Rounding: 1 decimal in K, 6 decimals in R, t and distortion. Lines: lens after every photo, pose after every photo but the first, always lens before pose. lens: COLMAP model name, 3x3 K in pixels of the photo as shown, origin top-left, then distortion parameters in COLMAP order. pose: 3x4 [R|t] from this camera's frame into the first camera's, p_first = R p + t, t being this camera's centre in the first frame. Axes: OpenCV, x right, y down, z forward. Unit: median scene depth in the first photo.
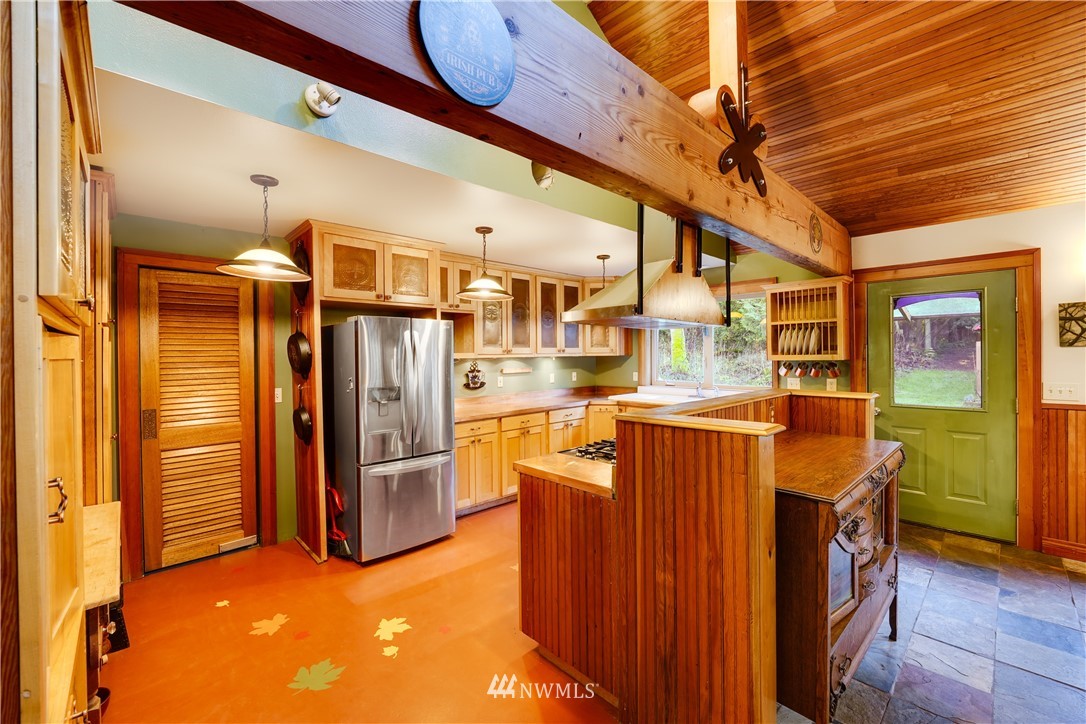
lens RADIAL K [[449.0, 0, 545.9], [0, 449.0, 356.2], [0, 0, 1]] dist [-0.002187, -0.000304]
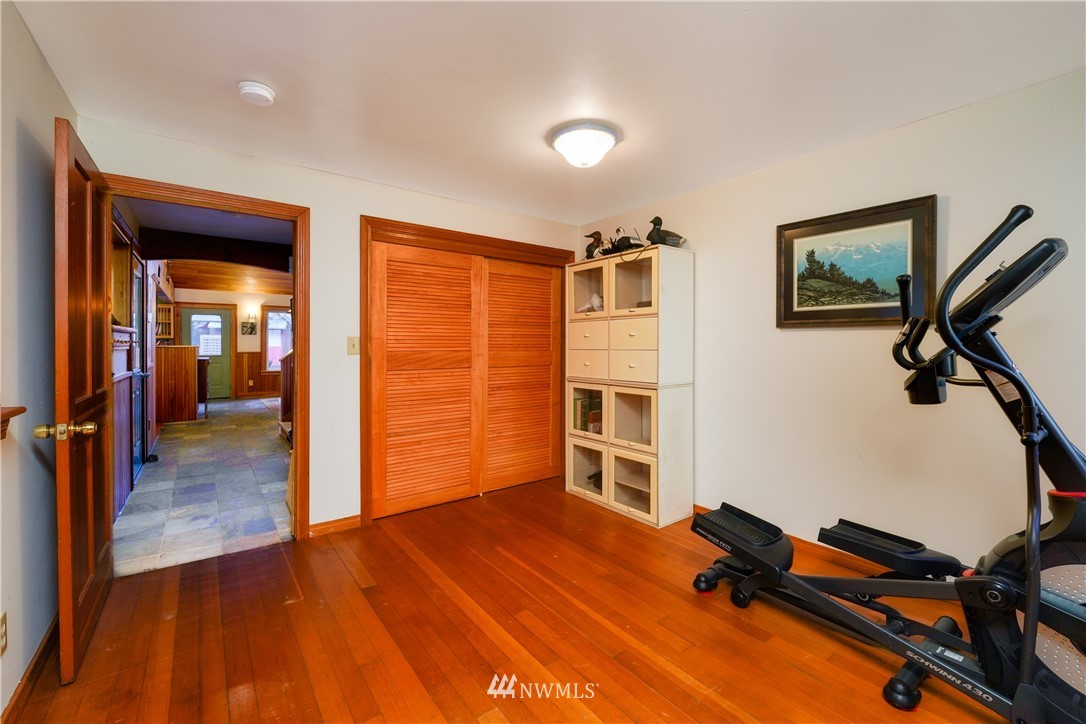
lens RADIAL K [[444.2, 0, 532.4], [0, 444.2, 348.3], [0, 0, 1]] dist [-0.011305, -0.000185]
pose [[0.136584, 0.004839, 0.990617, -1.333910], [0.000643, 0.999987, -0.004973, 0.071329], [-0.990628, 0.001316, 0.136579, -1.171068]]
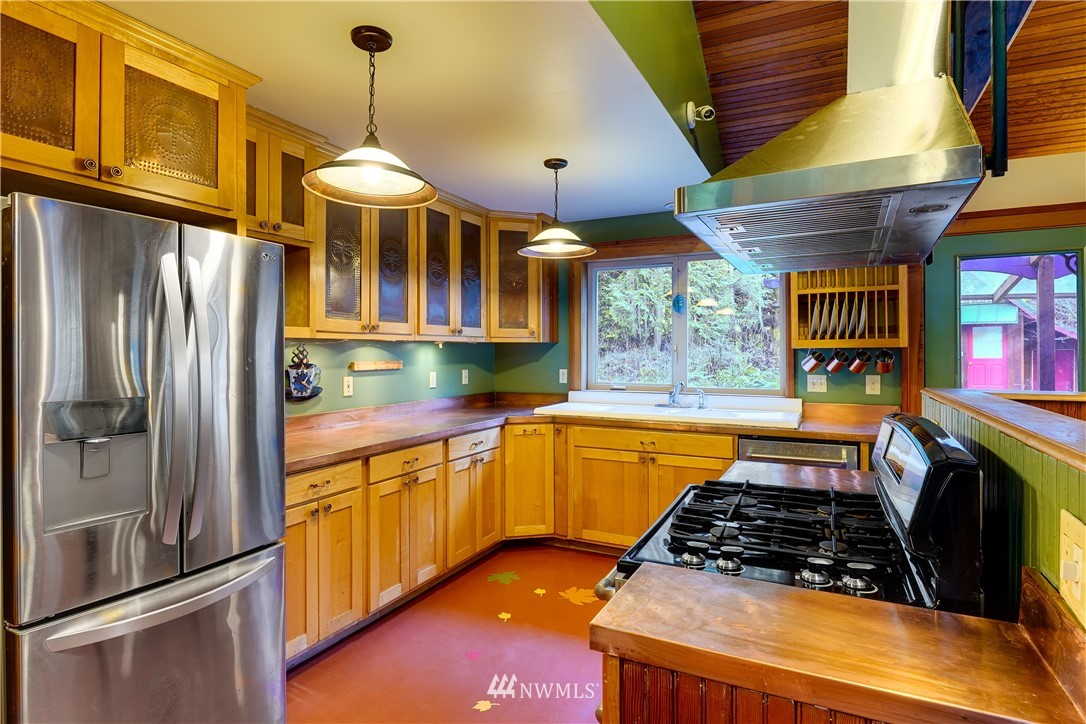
lens RADIAL K [[573.2, 0, 539.8], [0, 573.2, 351.3], [0, 0, 1]] dist [-0.005440, -0.001885]
pose [[0.945035, 0.008414, 0.326862, -0.128511], [-0.005743, 0.999942, -0.009137, 0.023734], [-0.326920, 0.006758, 0.945028, 0.329538]]
